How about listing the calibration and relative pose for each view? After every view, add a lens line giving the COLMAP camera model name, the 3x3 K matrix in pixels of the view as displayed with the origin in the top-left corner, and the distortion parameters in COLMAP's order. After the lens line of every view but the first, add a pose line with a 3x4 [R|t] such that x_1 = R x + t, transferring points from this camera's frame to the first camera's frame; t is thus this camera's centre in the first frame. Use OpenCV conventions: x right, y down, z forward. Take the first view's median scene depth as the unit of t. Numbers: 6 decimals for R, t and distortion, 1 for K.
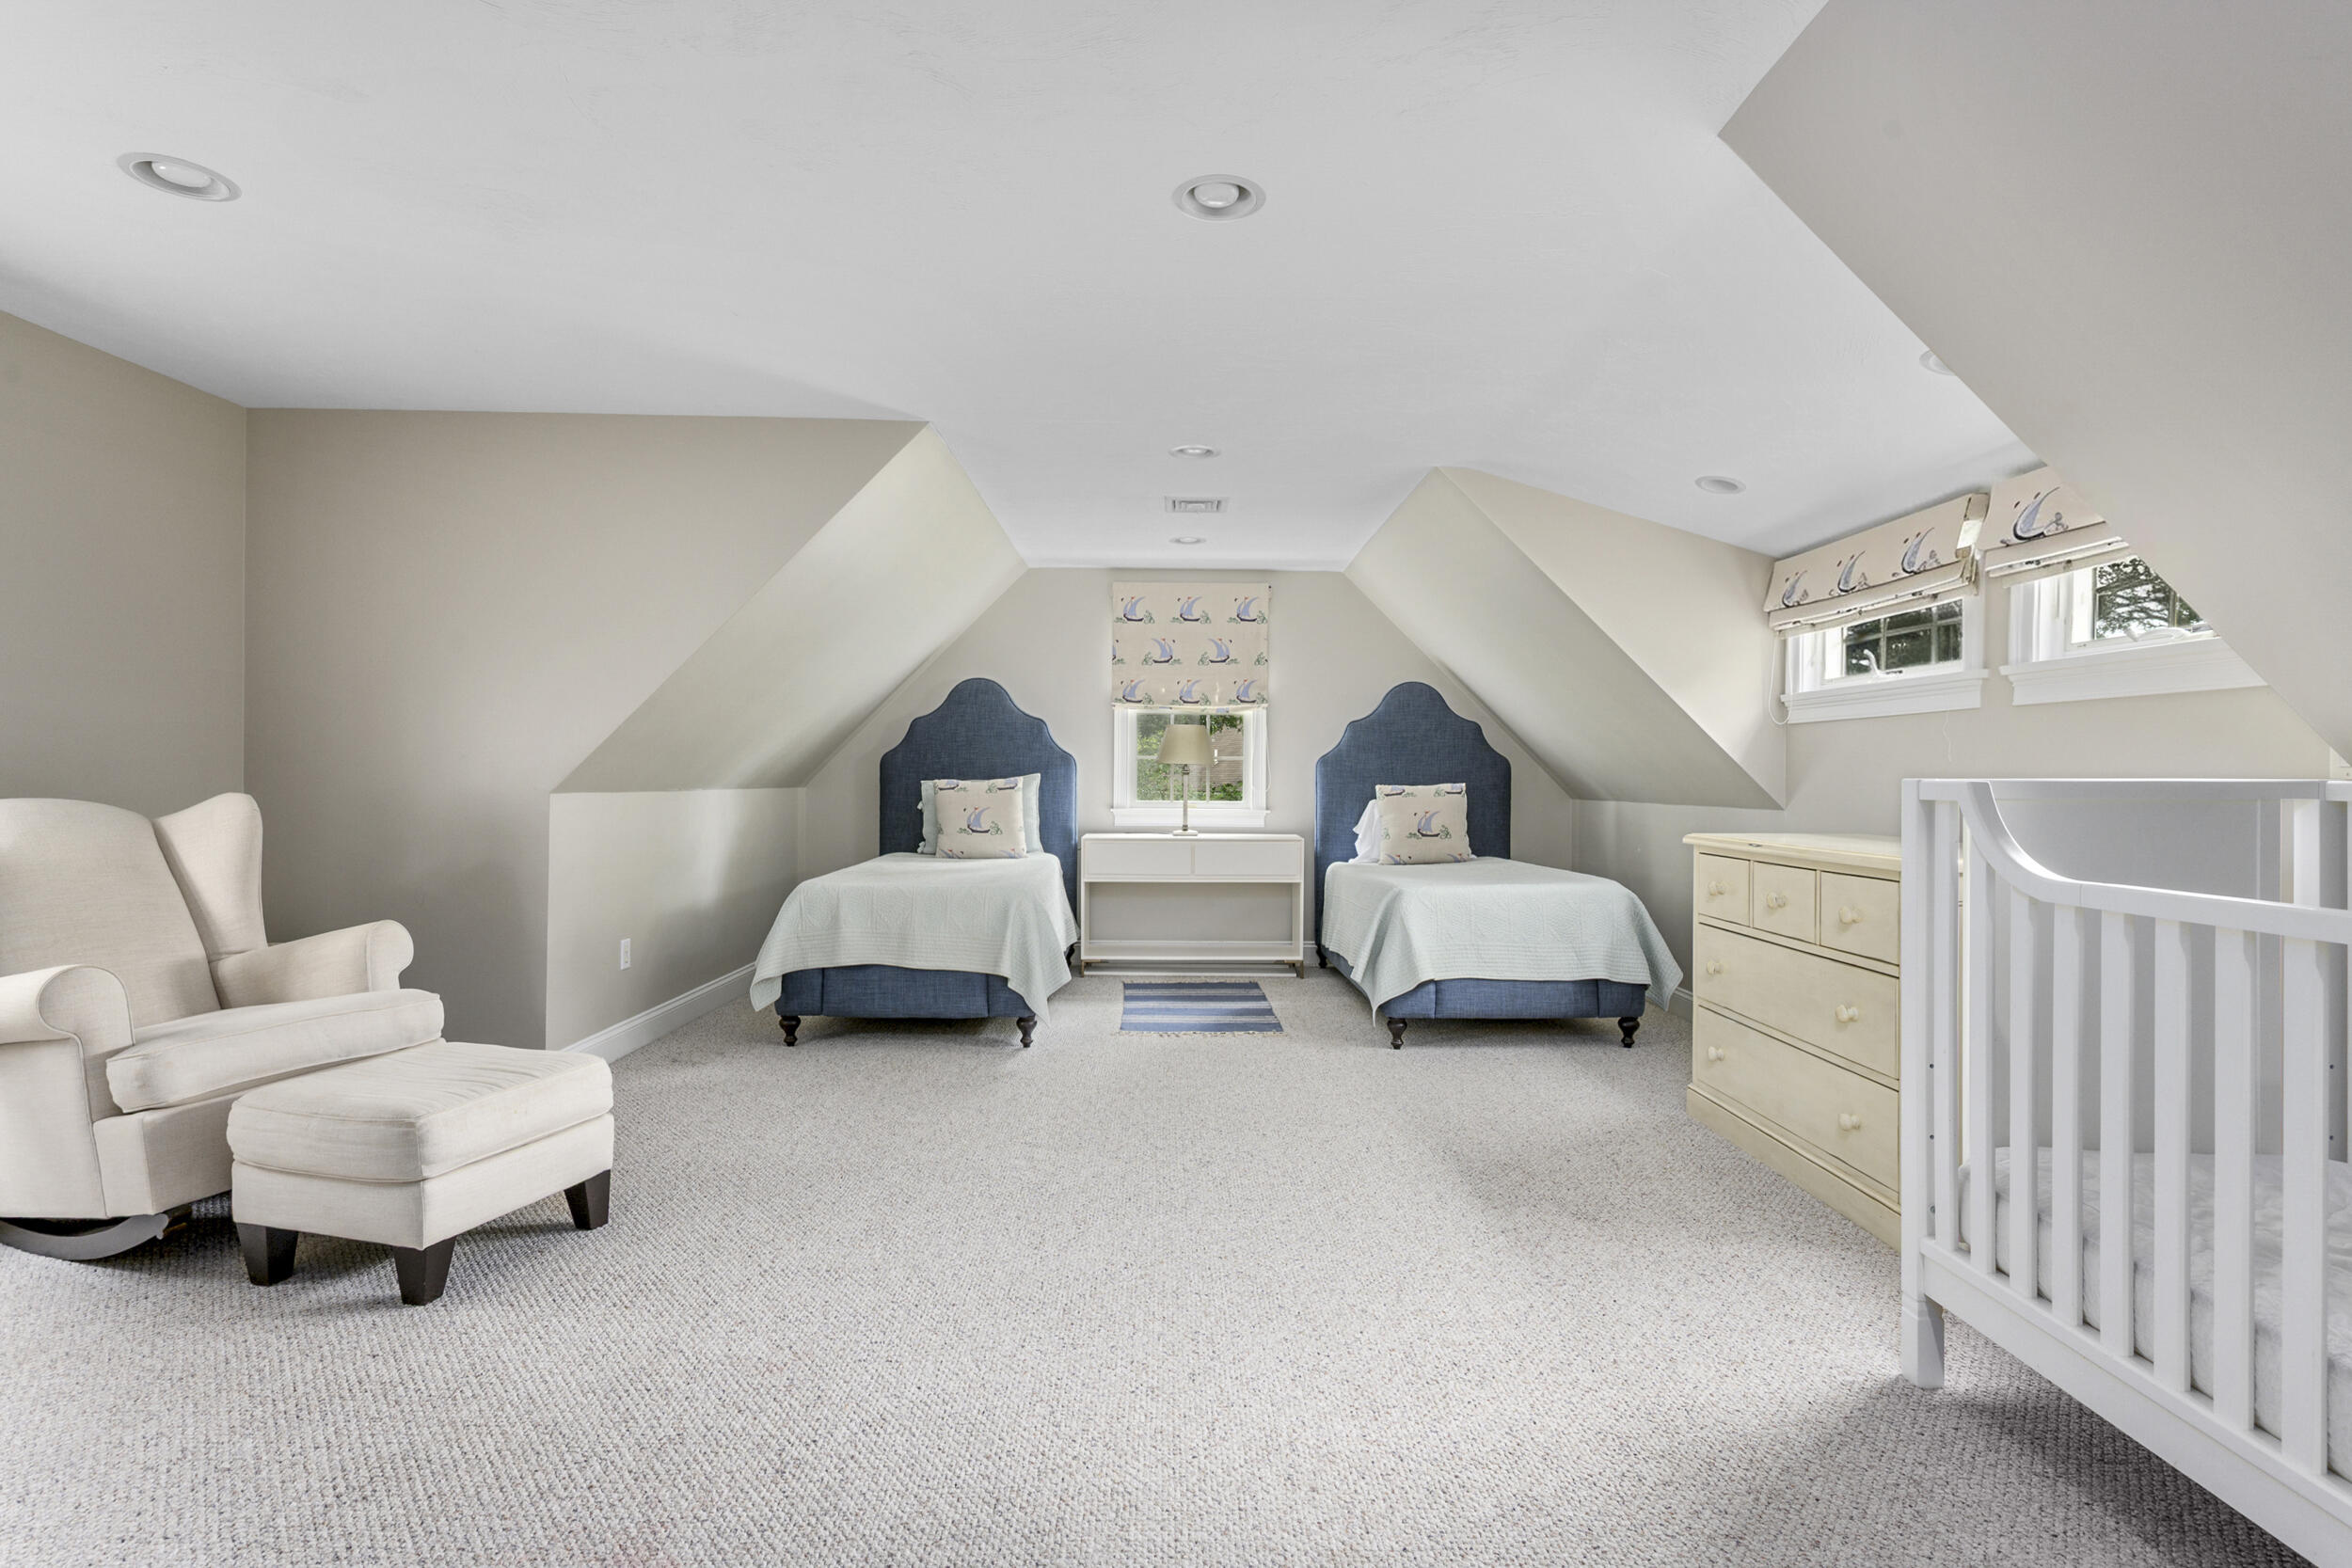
lens RADIAL K [[1118.3, 0, 1181.3], [0, 1118.3, 788.4], [0, 0, 1]] dist [-0.000717, 0.000180]
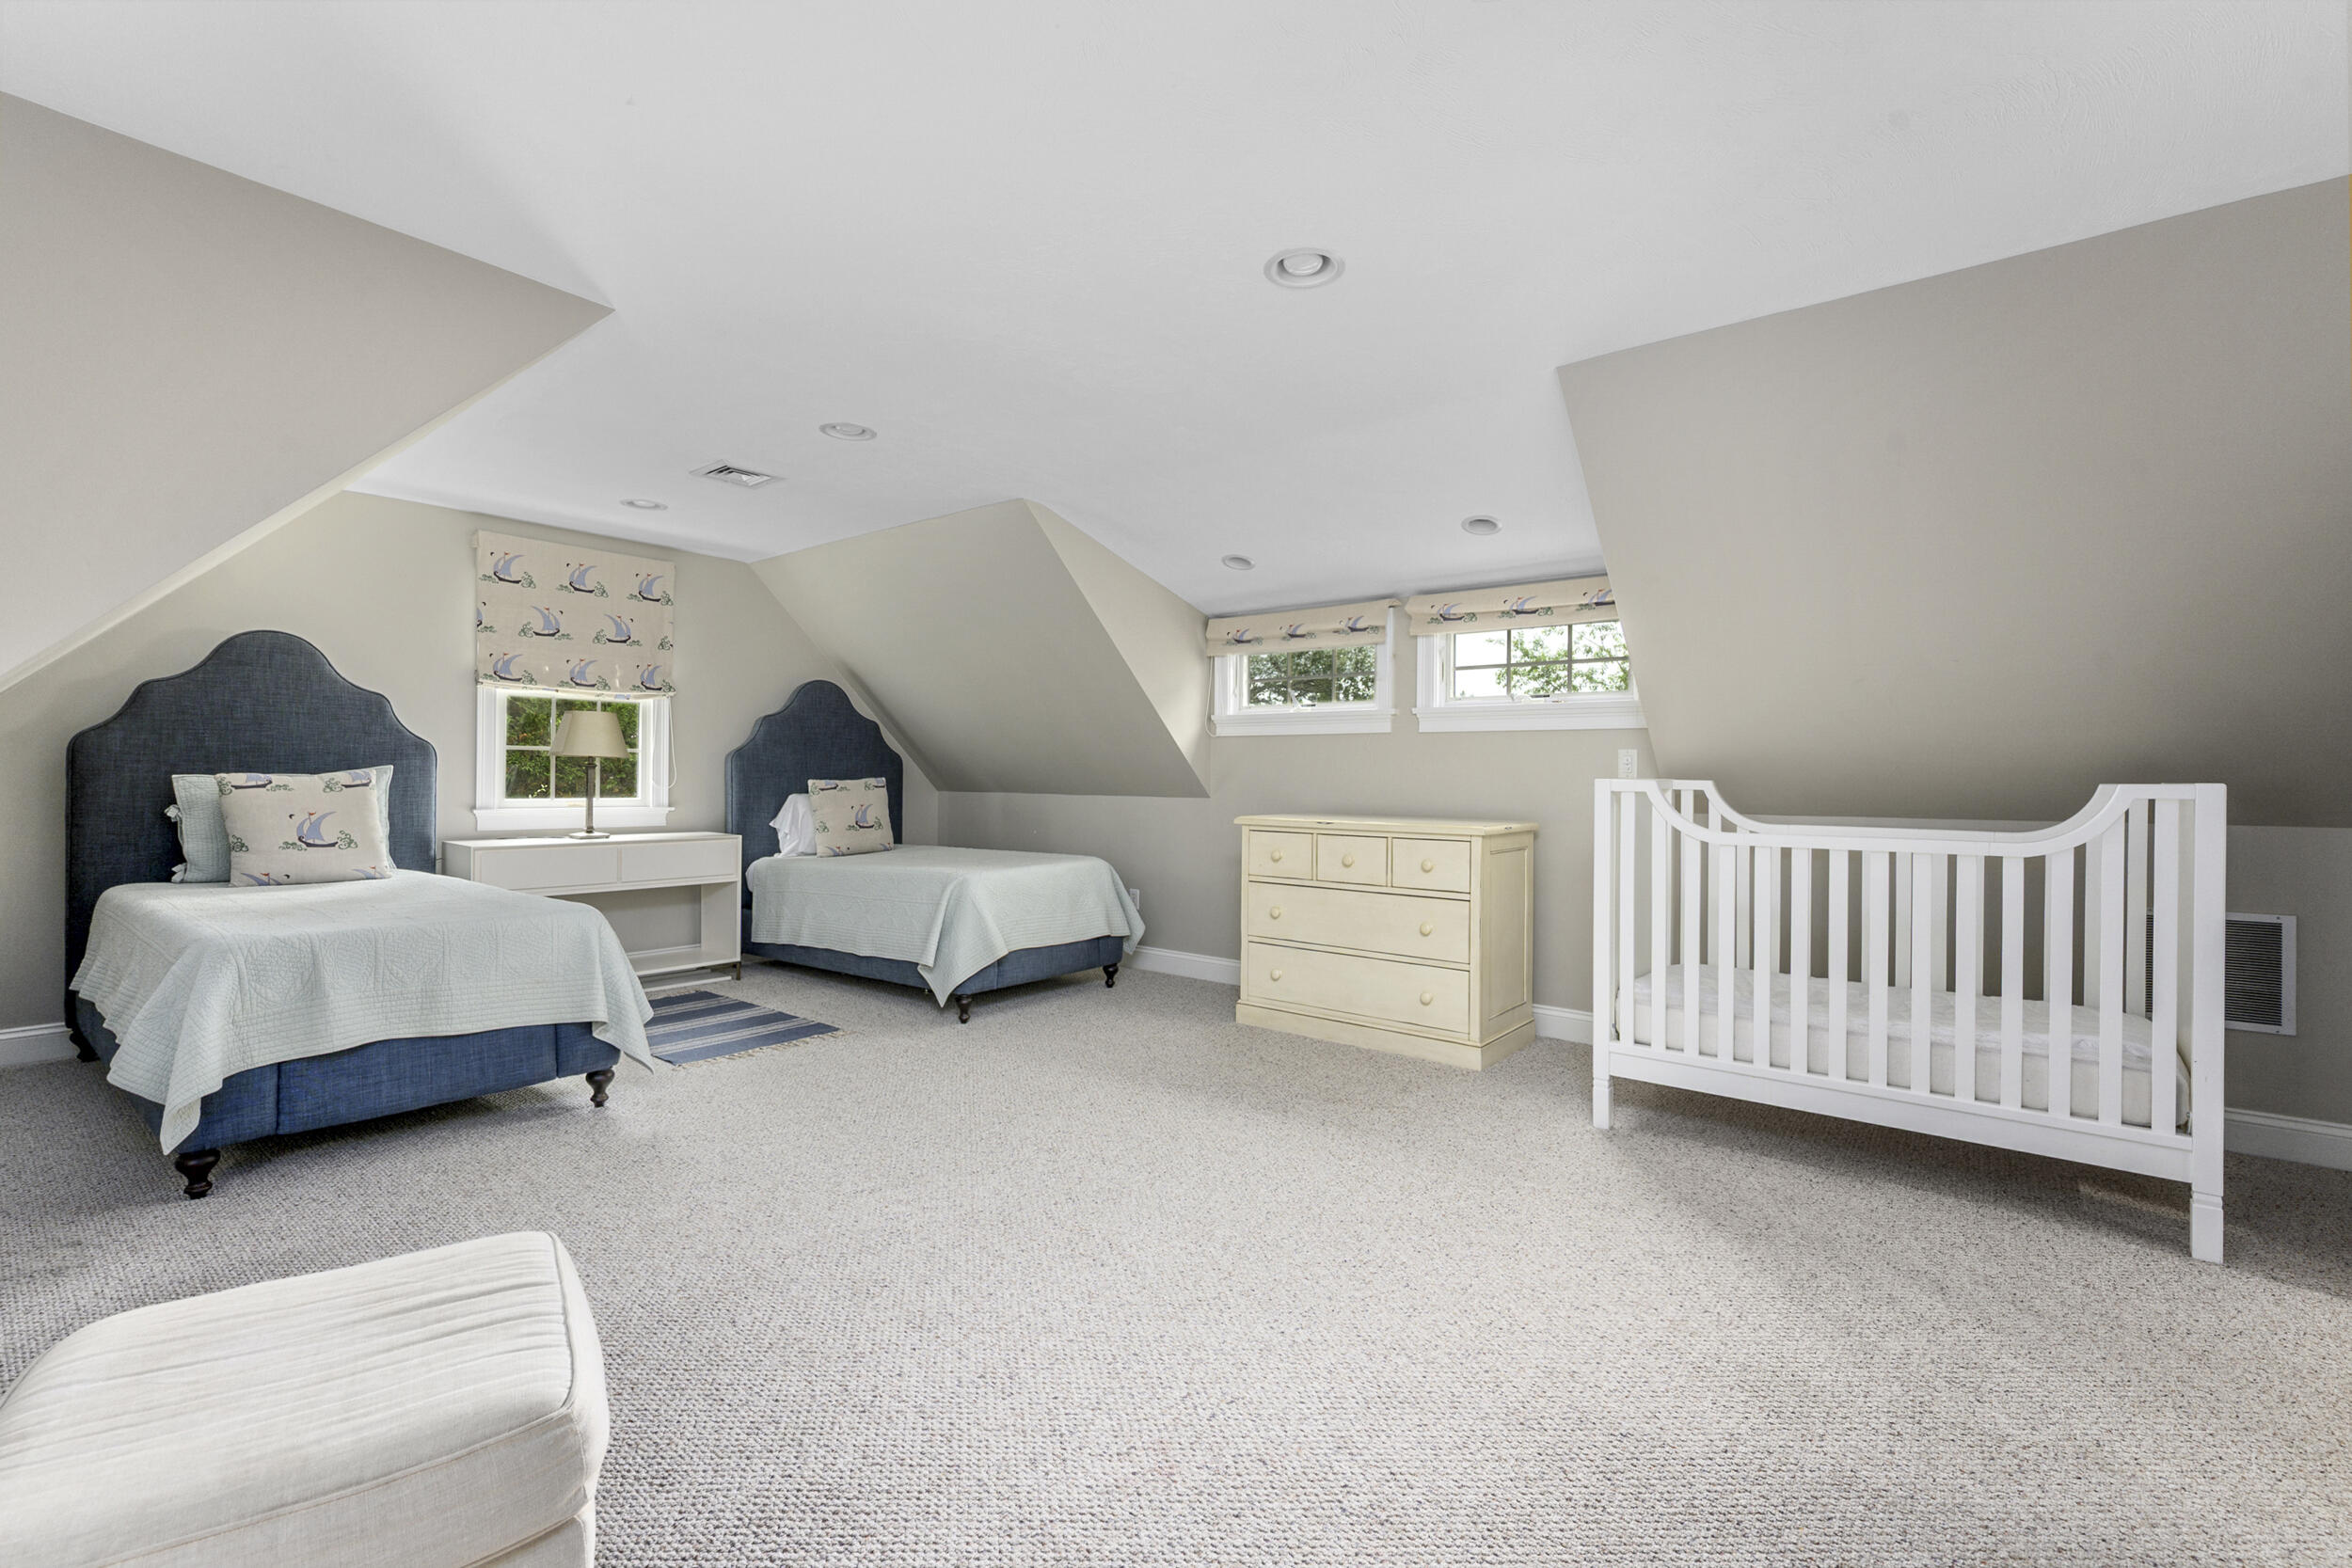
lens RADIAL K [[990.7, 0, 1172.5], [0, 990.7, 782.3], [0, 0, 1]] dist [-0.002138, 0.000349]
pose [[0.652213, -0.003813, 0.758026, -0.293913], [0.002730, 0.999993, 0.002681, -0.002312], [-0.758031, 0.000321, 0.652218, 0.159899]]
